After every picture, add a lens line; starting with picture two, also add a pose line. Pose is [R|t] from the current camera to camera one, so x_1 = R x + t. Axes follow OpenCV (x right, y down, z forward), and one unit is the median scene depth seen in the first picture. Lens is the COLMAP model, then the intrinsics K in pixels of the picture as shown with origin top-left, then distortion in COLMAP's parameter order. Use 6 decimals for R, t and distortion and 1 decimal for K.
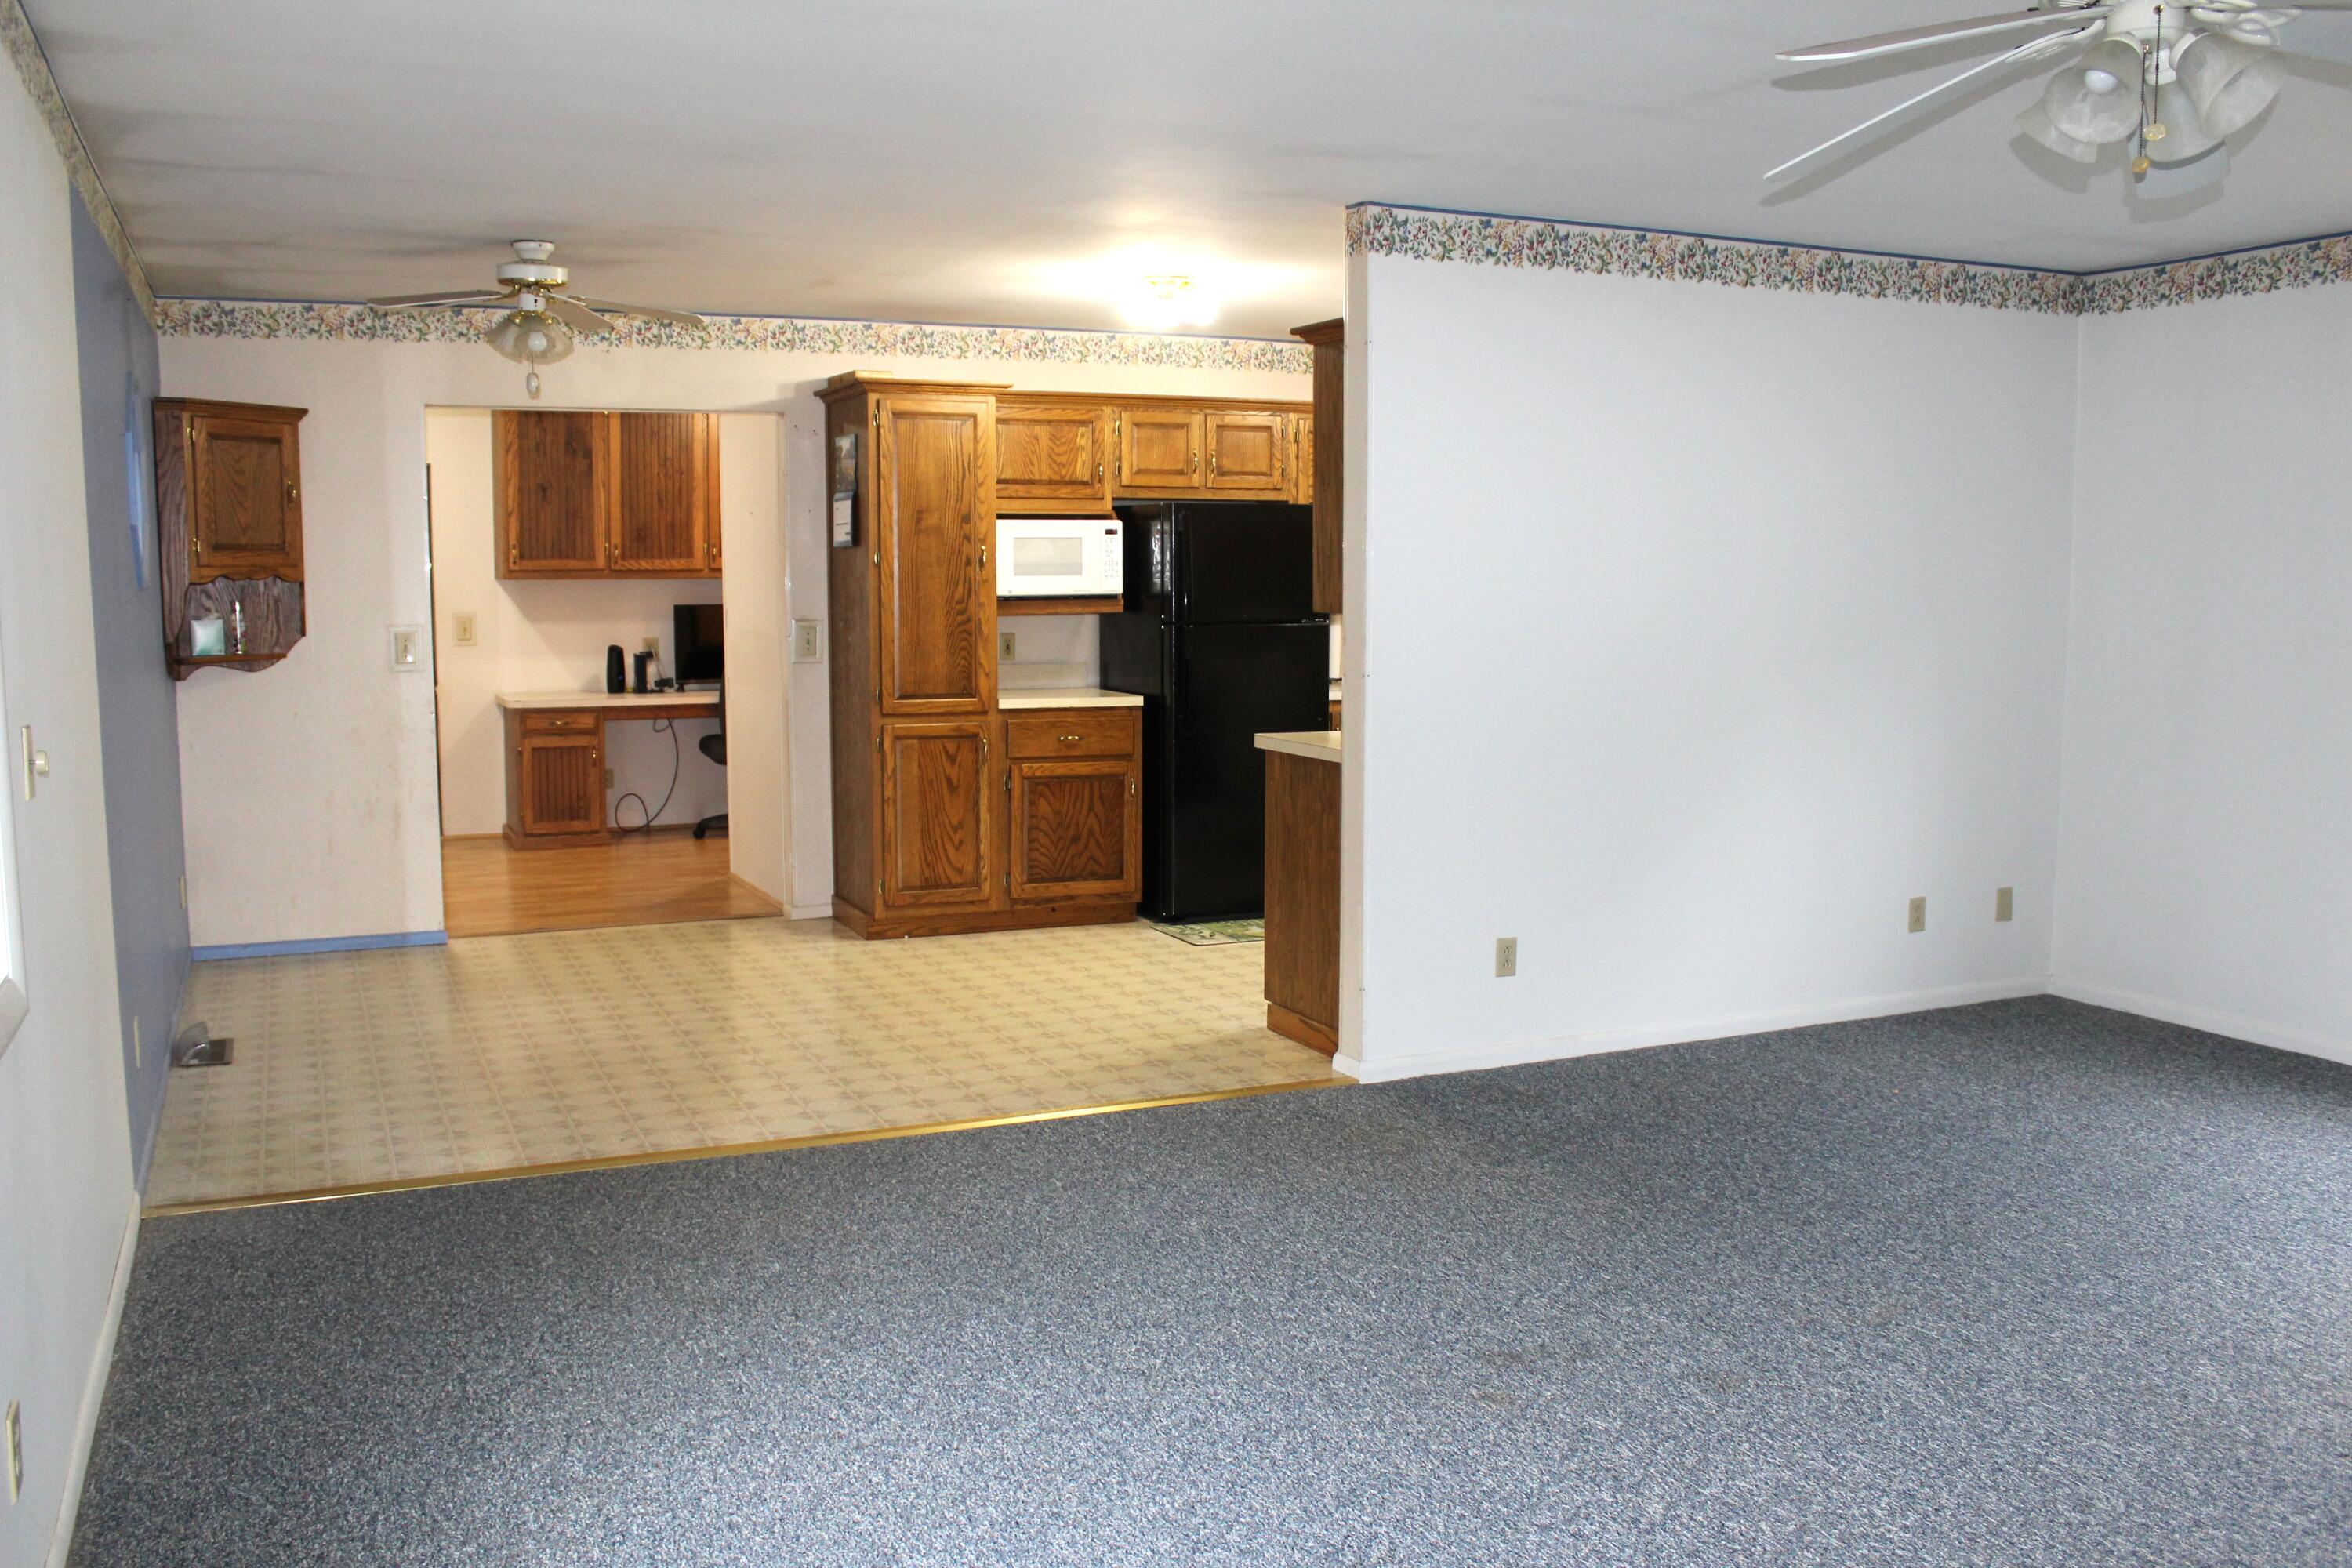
lens RADIAL K [[1953.8, 0, 1169.6], [0, 1953.8, 830.3], [0, 0, 1]] dist [-0.175998, 0.159812]
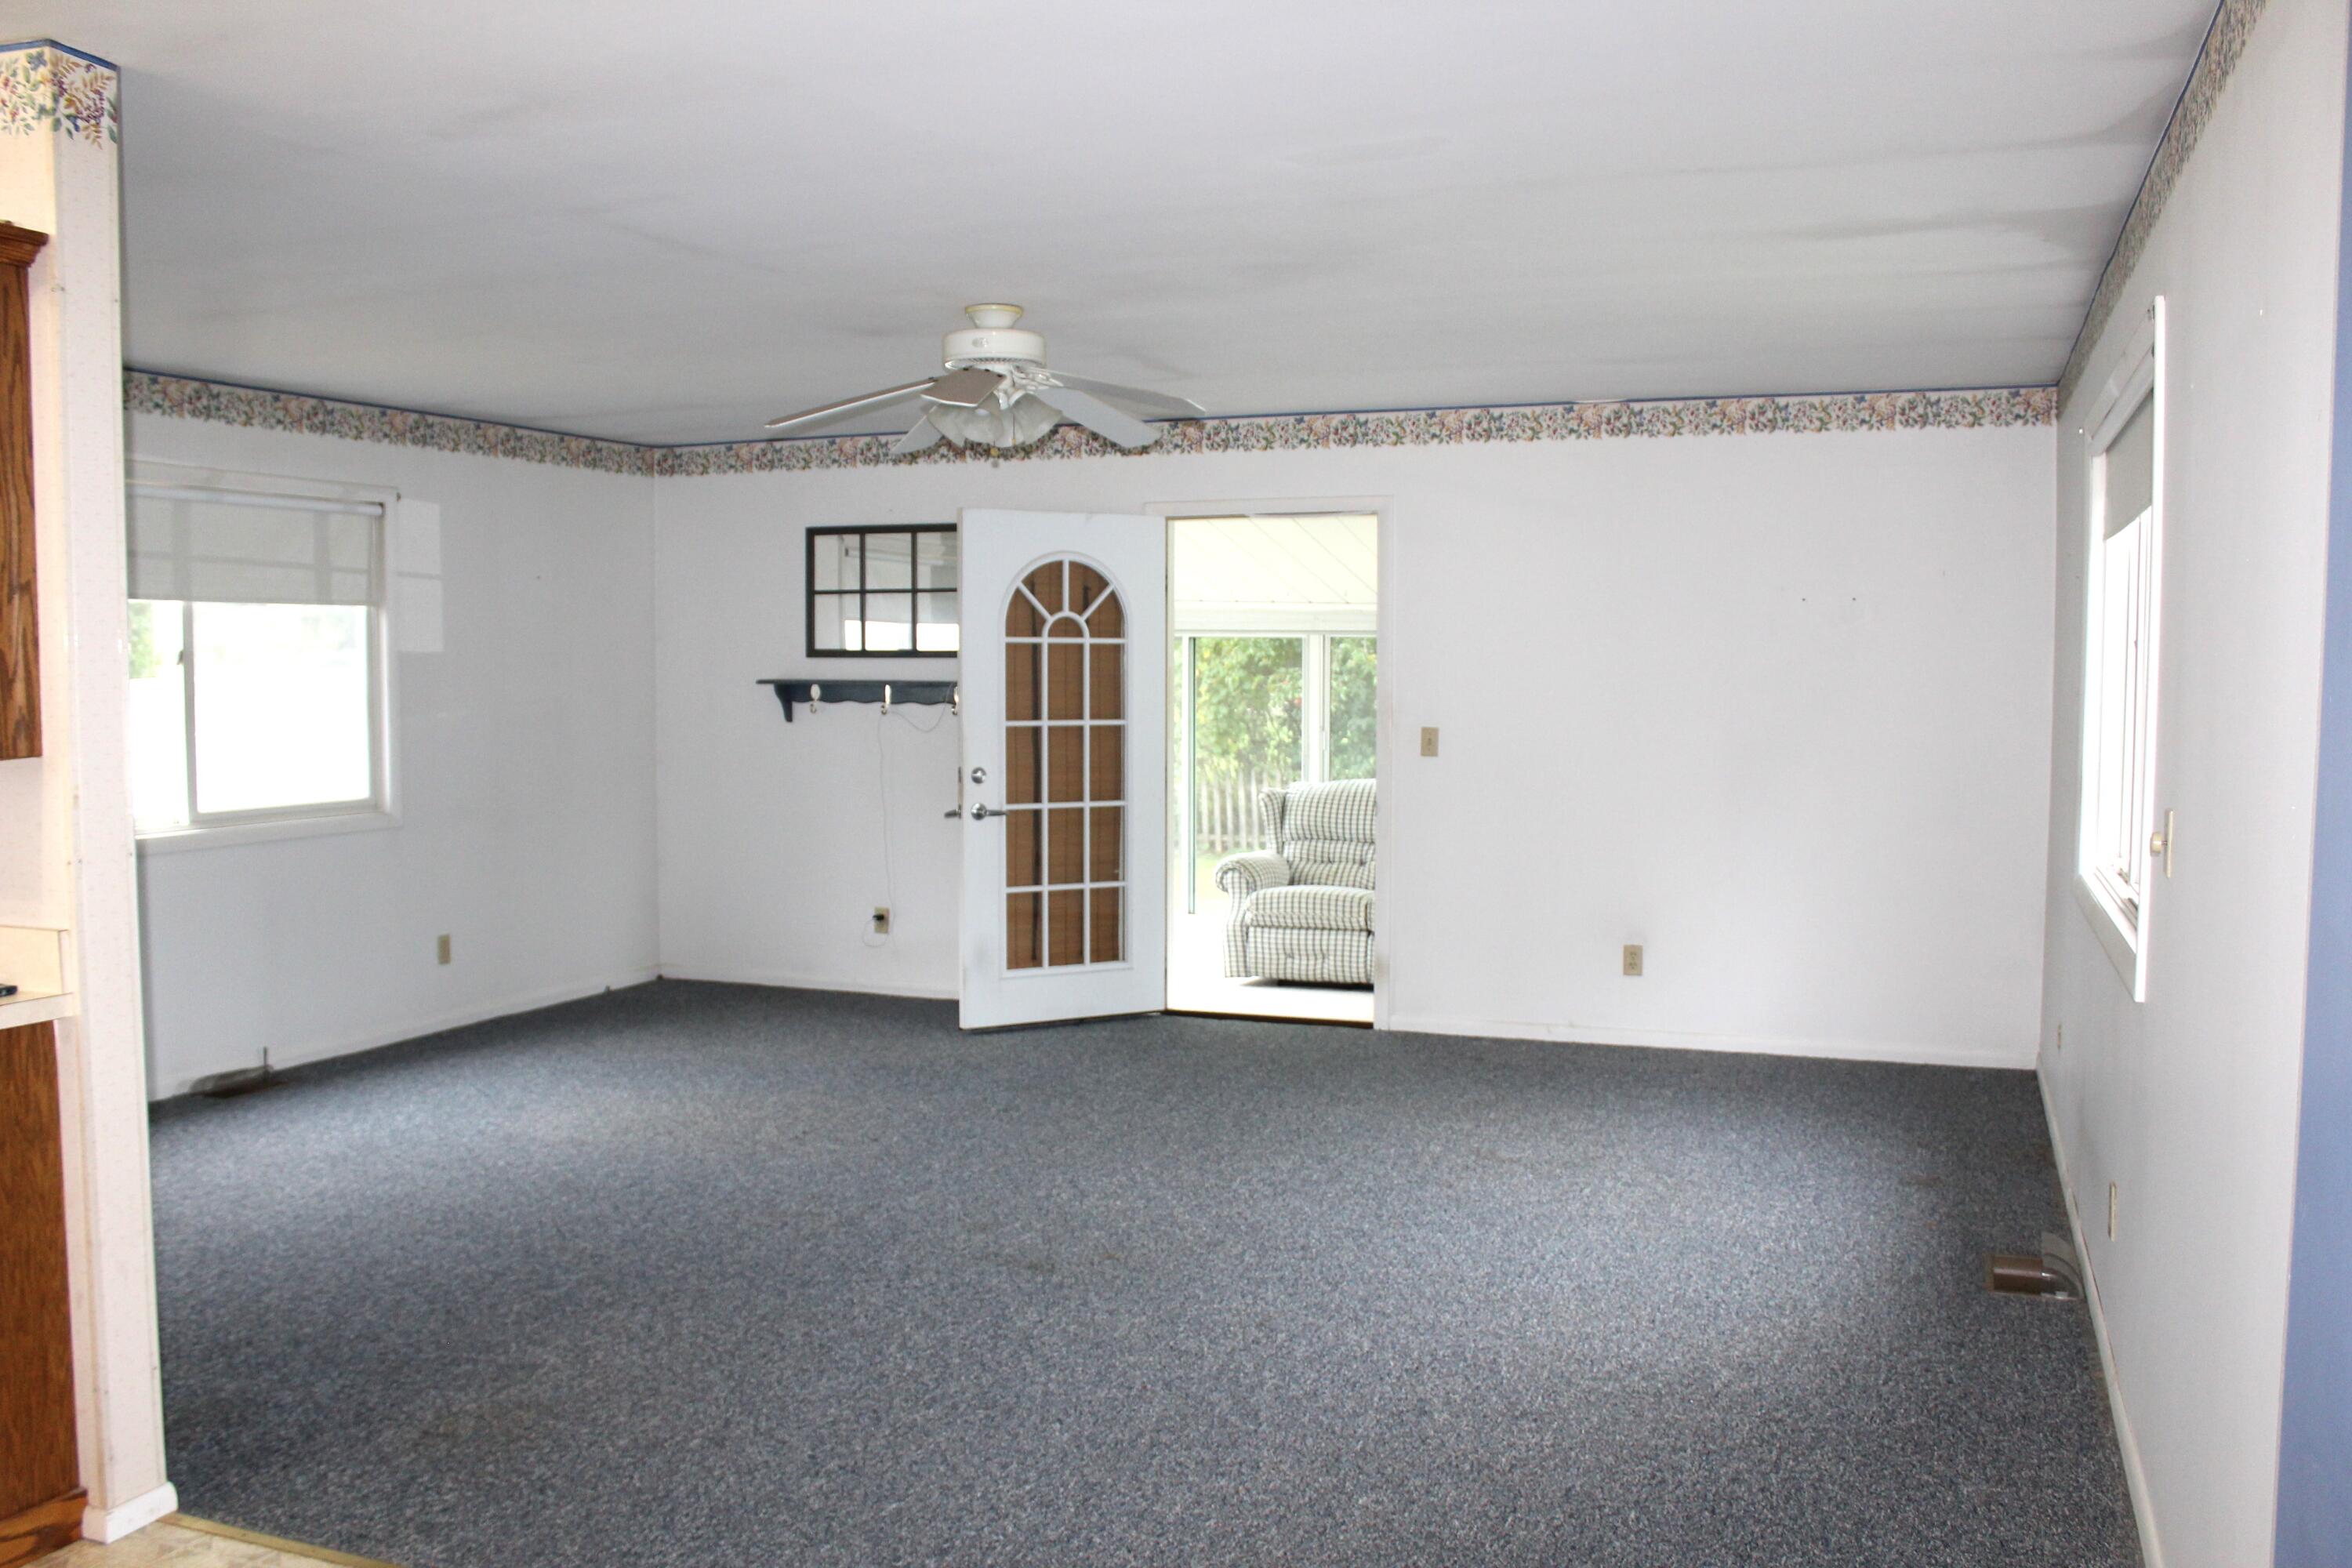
lens RADIAL K [[1953.8, 0, 1169.6], [0, 1953.8, 830.3], [0, 0, 1]] dist [-0.175998, 0.159812]
pose [[-0.683287, -0.062662, 0.727456, -0.537673], [0.096406, 0.979845, 0.174955, -0.155306], [-0.723757, 0.189676, -0.663474, 1.142036]]
